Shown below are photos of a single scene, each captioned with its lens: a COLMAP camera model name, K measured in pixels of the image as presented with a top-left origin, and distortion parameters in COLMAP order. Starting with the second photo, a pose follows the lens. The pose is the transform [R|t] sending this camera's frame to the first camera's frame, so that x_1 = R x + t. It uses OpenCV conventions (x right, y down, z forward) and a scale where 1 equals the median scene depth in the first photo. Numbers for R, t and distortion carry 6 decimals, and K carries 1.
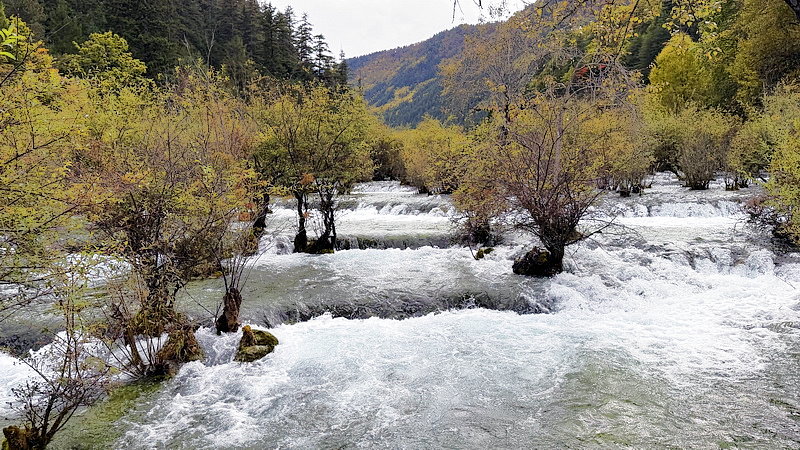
lens RADIAL K [[571.1, 0, 403.1], [0, 571.1, 231.7], [0, 0, 1]] dist [0.136684, -0.217928]
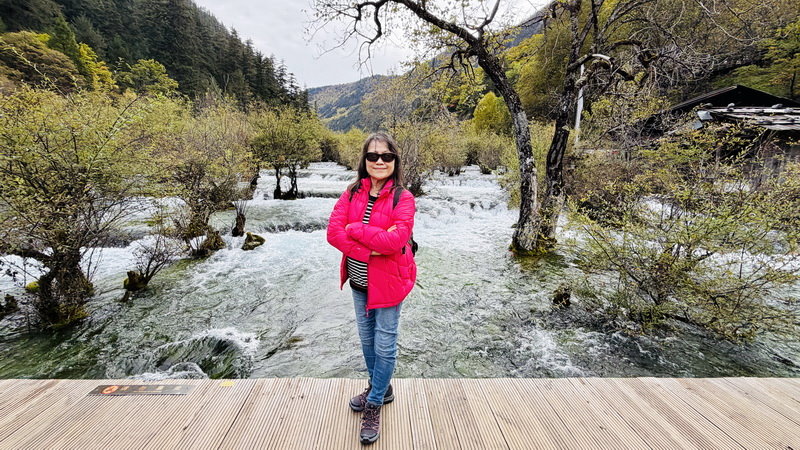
lens RADIAL K [[329.6, 0, 401.6], [0, 329.6, 211.5], [0, 0, 1]] dist [-0.001129, -0.000401]
pose [[0.983056, 0.018693, 0.182348, 0.019724], [-0.028456, 0.998290, 0.051071, 0.010678], [-0.181082, -0.055395, 0.981907, -0.106576]]
